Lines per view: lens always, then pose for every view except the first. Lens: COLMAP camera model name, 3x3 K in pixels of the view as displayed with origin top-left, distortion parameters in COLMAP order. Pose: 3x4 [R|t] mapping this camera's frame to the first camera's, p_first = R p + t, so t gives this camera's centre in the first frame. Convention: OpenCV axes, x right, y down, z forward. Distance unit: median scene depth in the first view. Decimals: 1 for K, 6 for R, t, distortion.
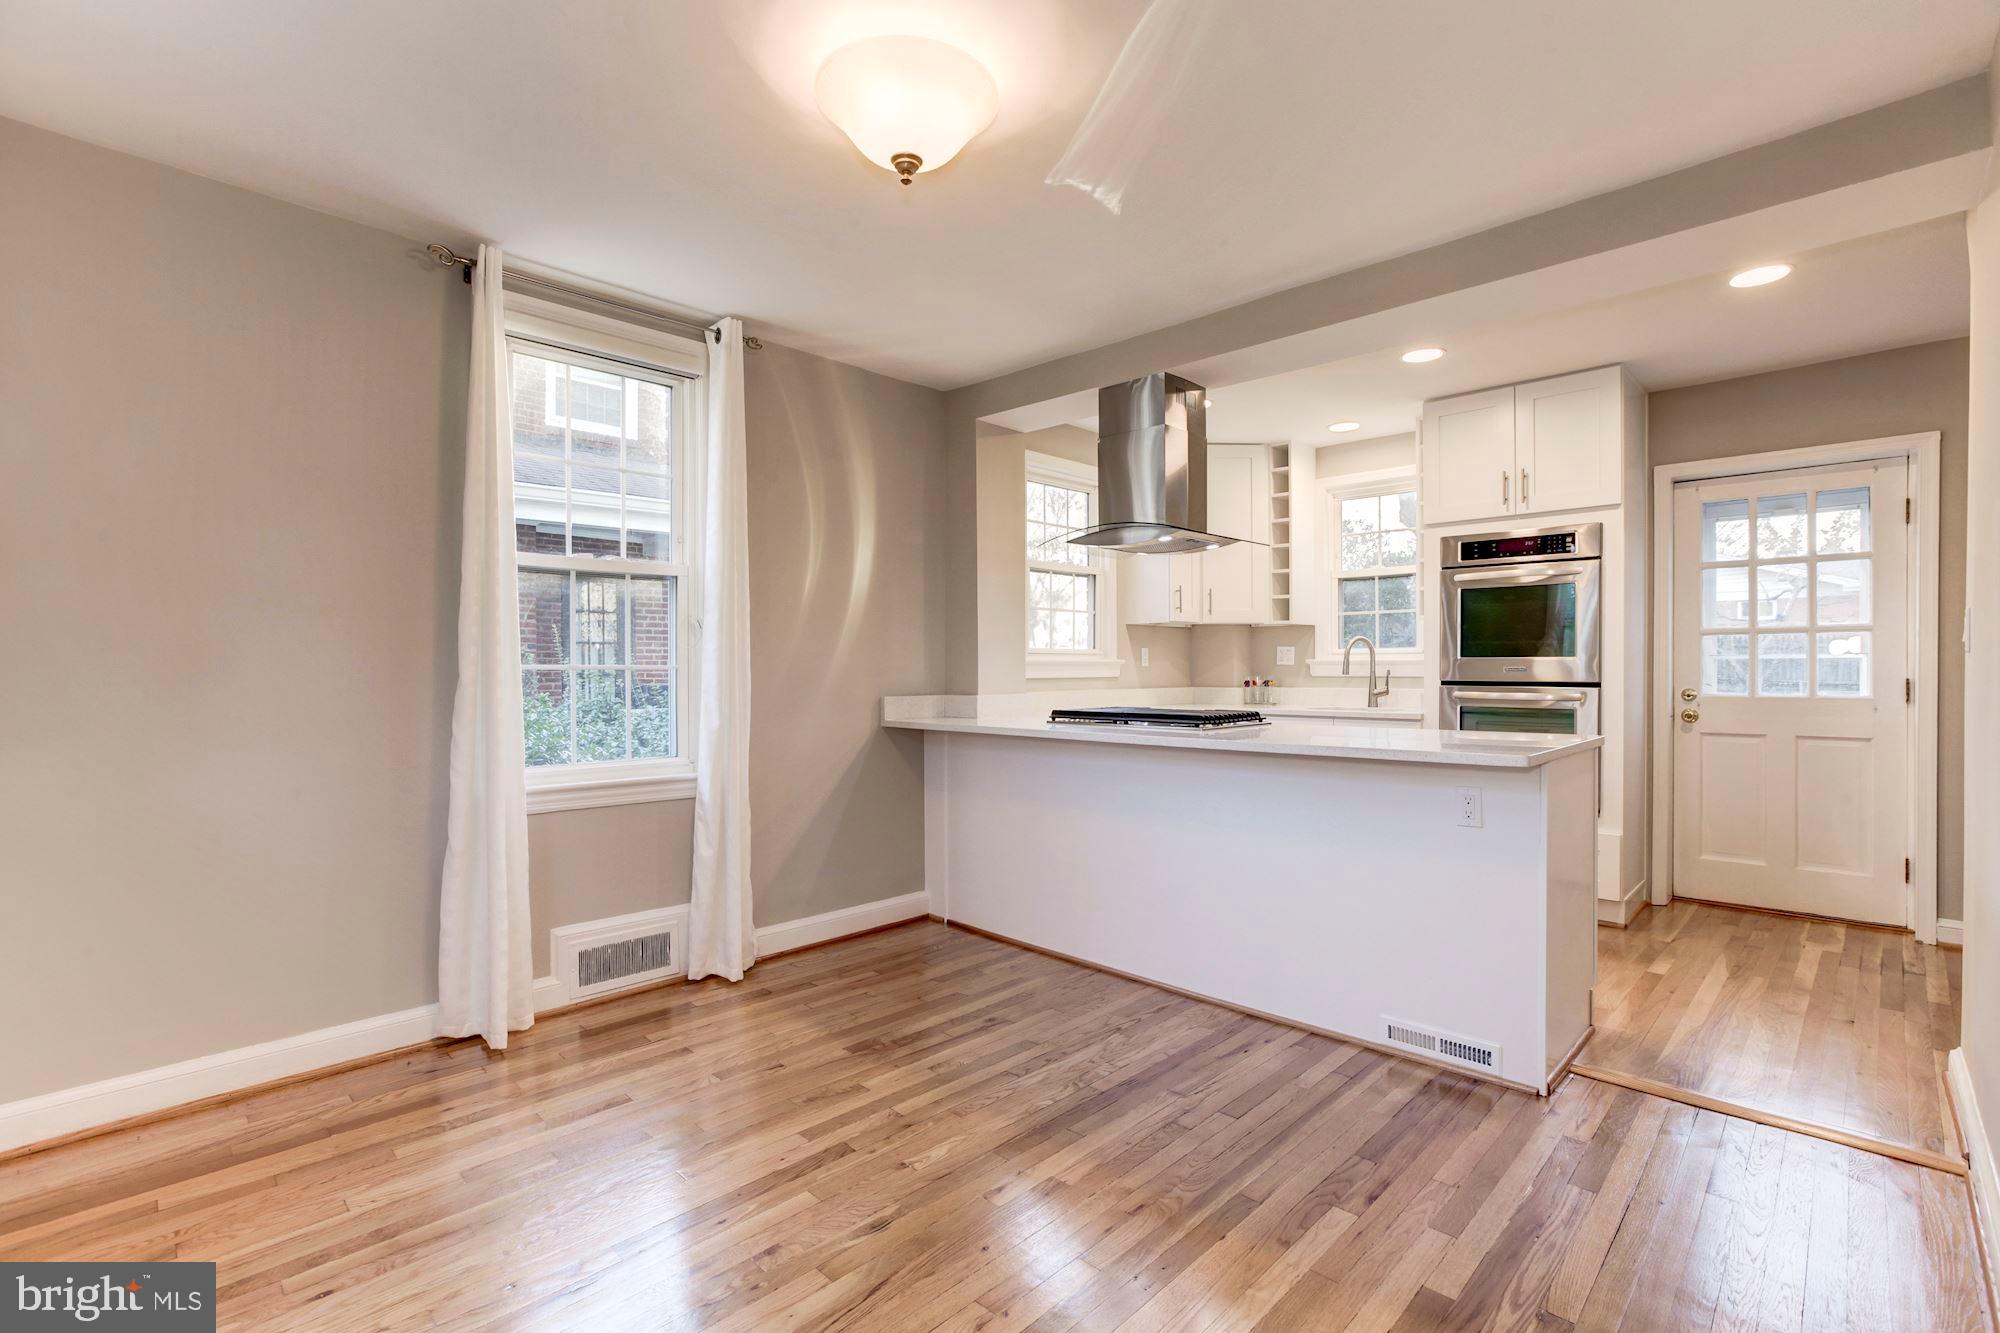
lens RADIAL K [[916.0, 0, 1006.3], [0, 916.0, 670.8], [0, 0, 1]] dist [-0.041352, 0.024010]
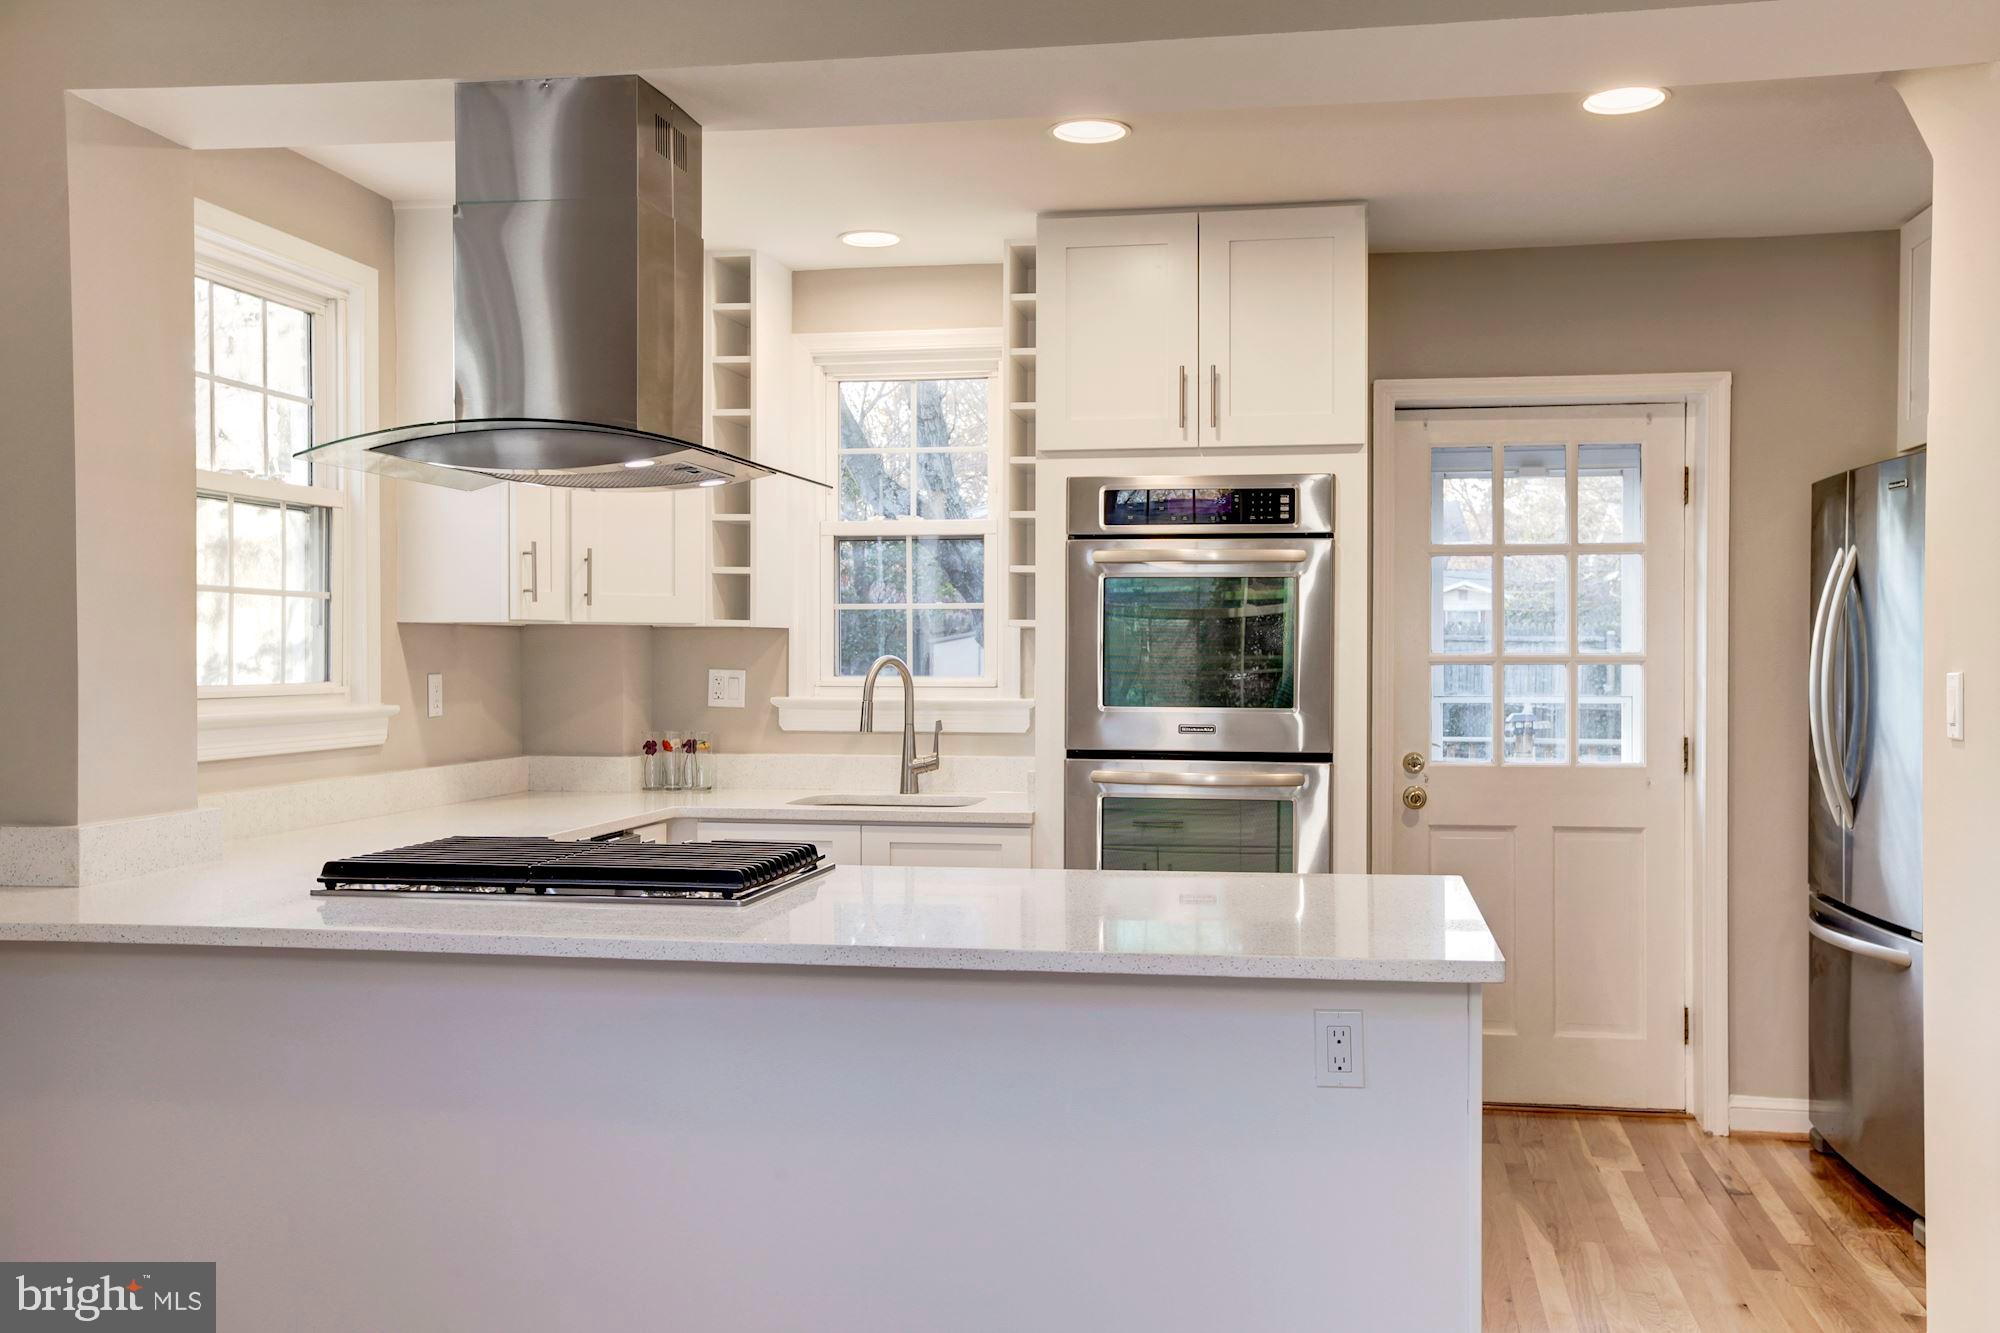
lens RADIAL K [[1759.8, 0, 1042.8], [0, 1759.8, 669.2], [0, 0, 1]] dist [0.012867, 0.008014]
pose [[0.825464, -0.001977, 0.564452, -0.120987], [-0.001432, 0.999983, 0.005596, -0.045447], [-0.564453, -0.005428, 0.825447, 0.178428]]
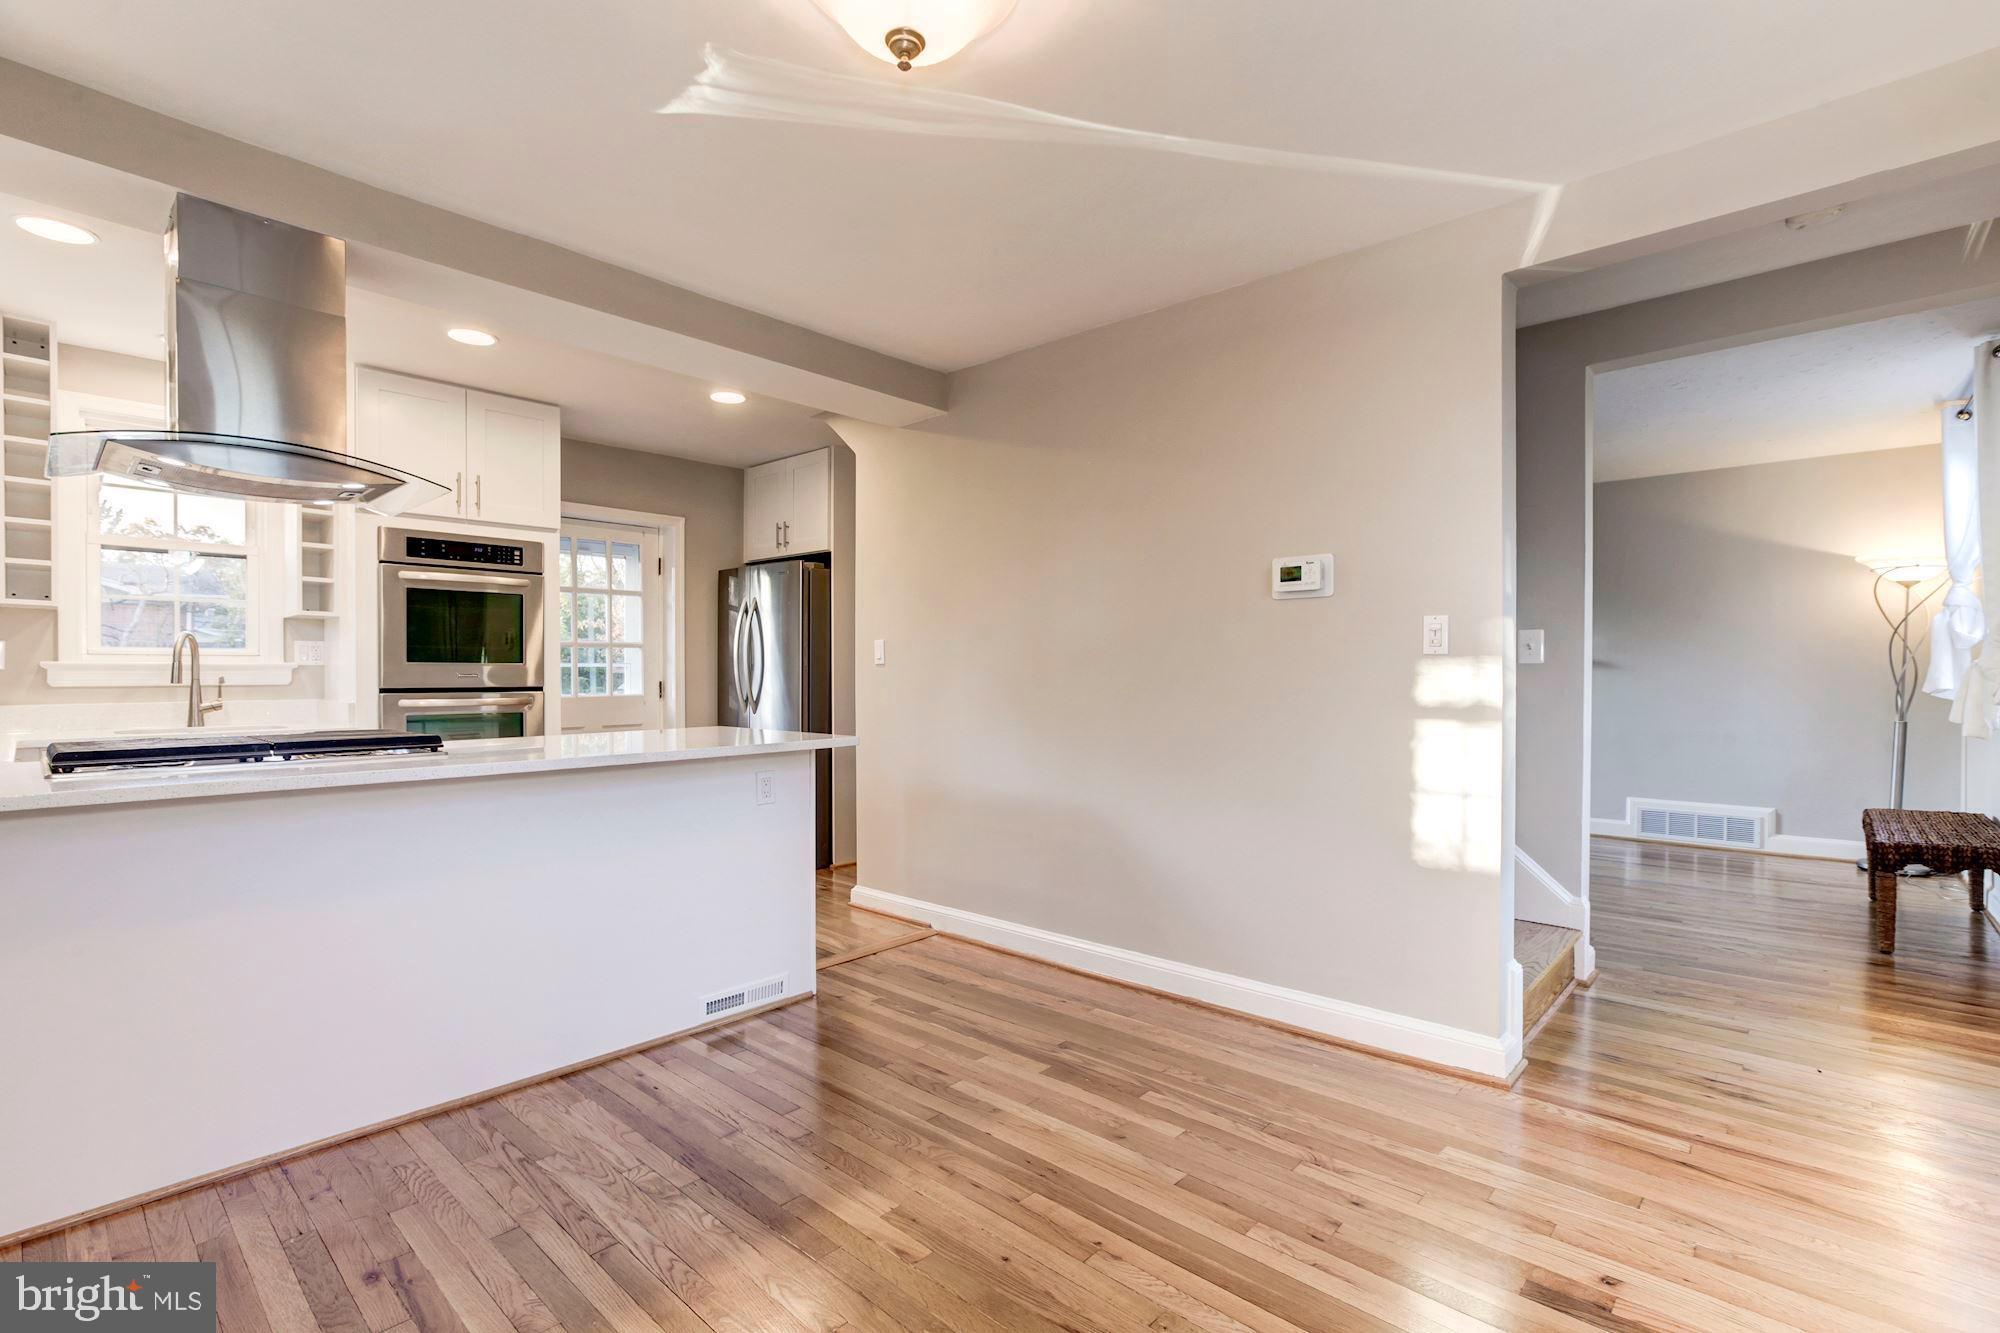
lens RADIAL K [[908.5, 0, 993.4], [0, 908.5, 674.6], [0, 0, 1]] dist [-0.016775, 0.012581]
pose [[-0.018566, 0.000358, 0.999828, -0.450294], [0.004748, 0.999989, -0.000269, 0.000571], [-0.999816, 0.004742, -0.018568, 0.458144]]
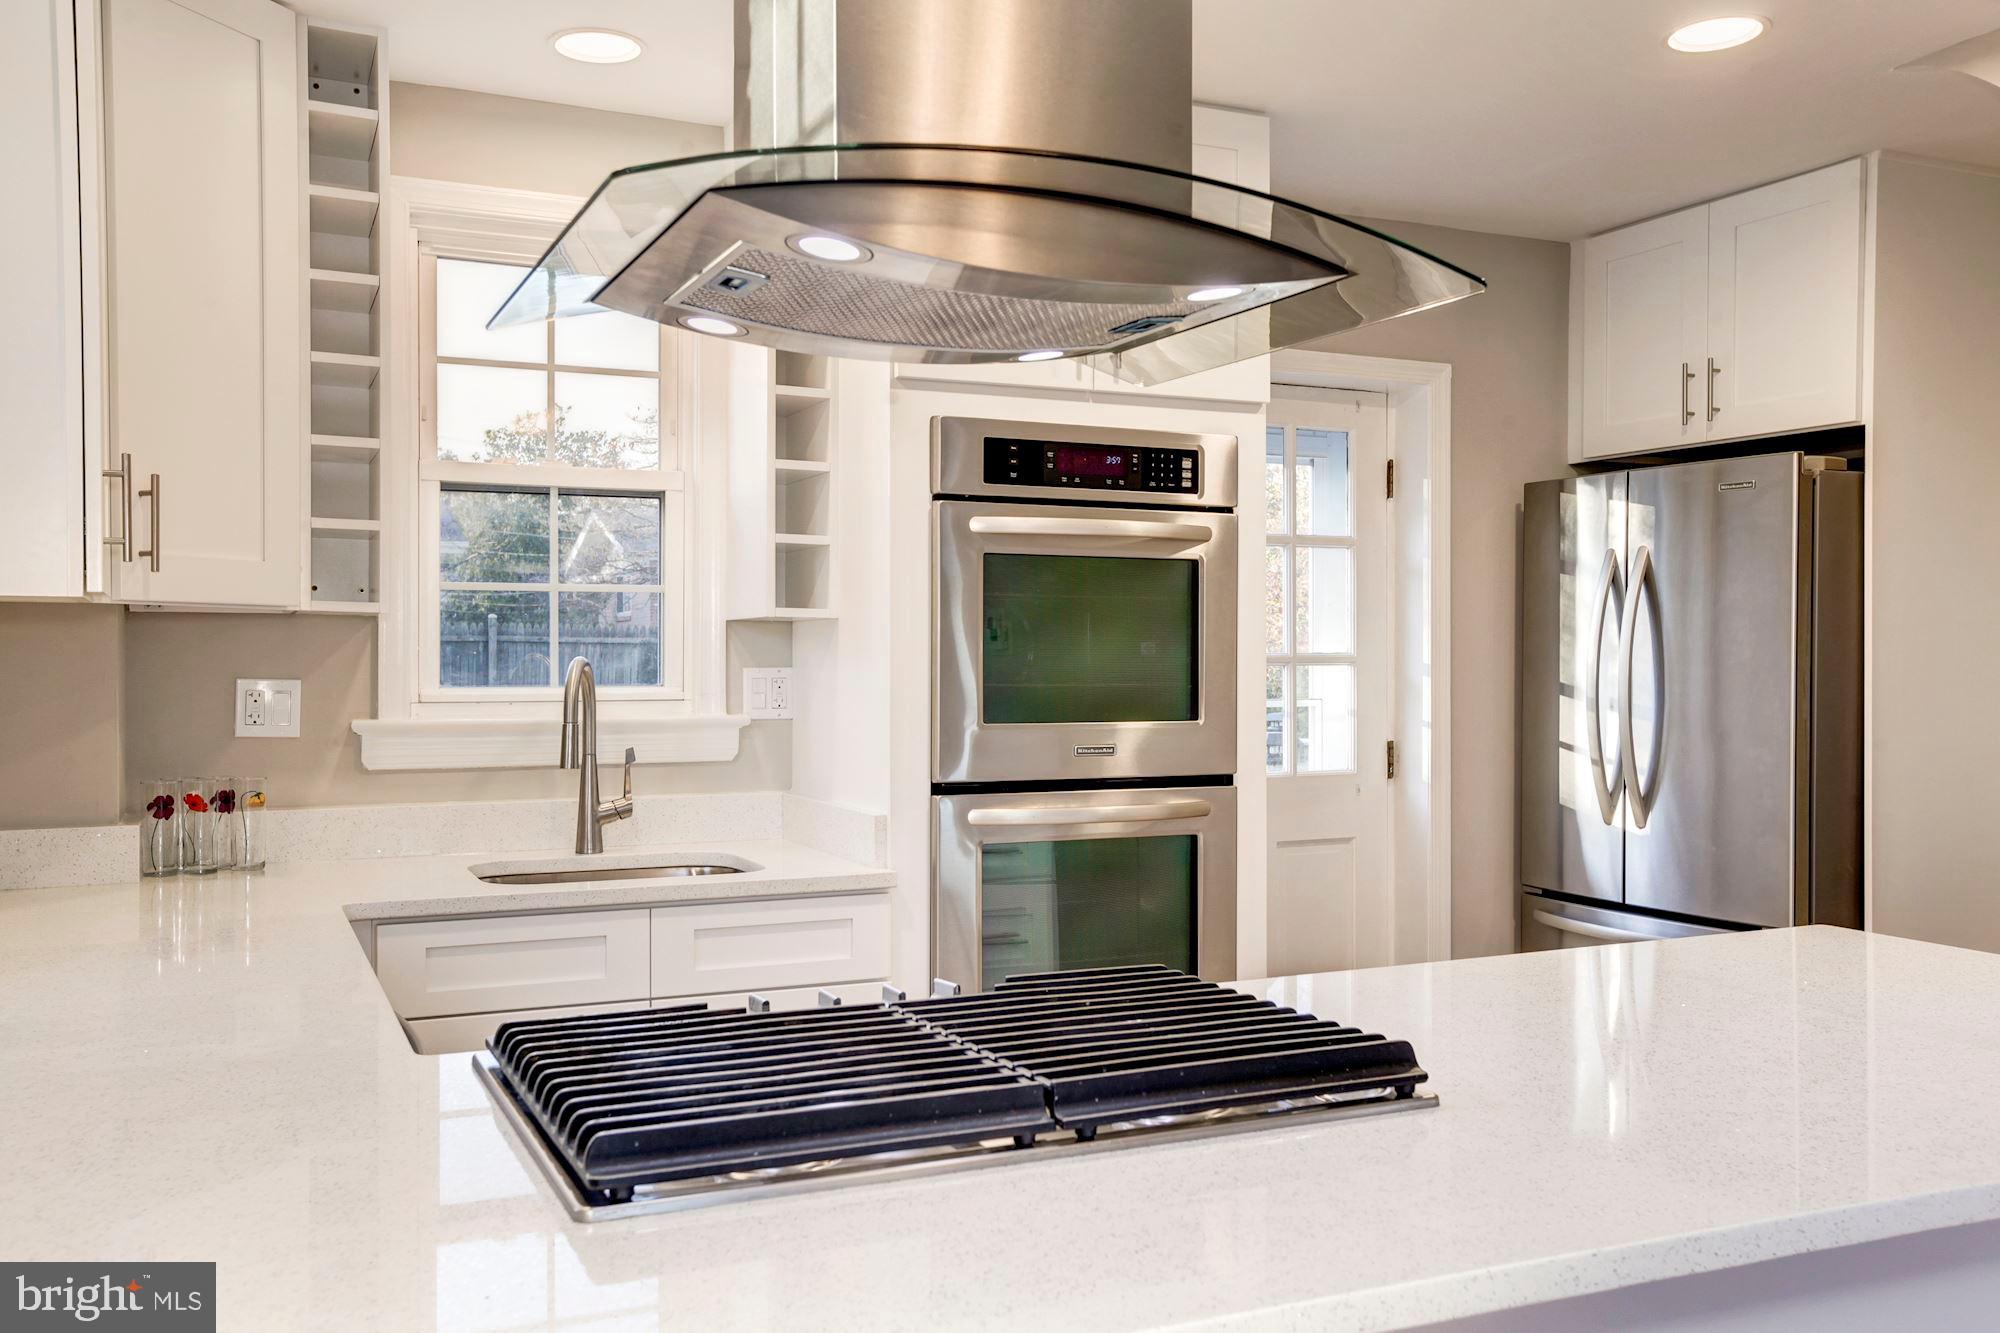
lens RADIAL K [[1687.2, 0, 1000.0], [0, 1687.2, 666.5], [0, 0, 1]] dist [0.004826, 0.005408]
pose [[0.357659, -0.004052, 0.933843, -0.208135], [0.001543, 0.999992, 0.003748, -0.046038], [-0.933851, 0.000101, 0.357662, 0.779749]]
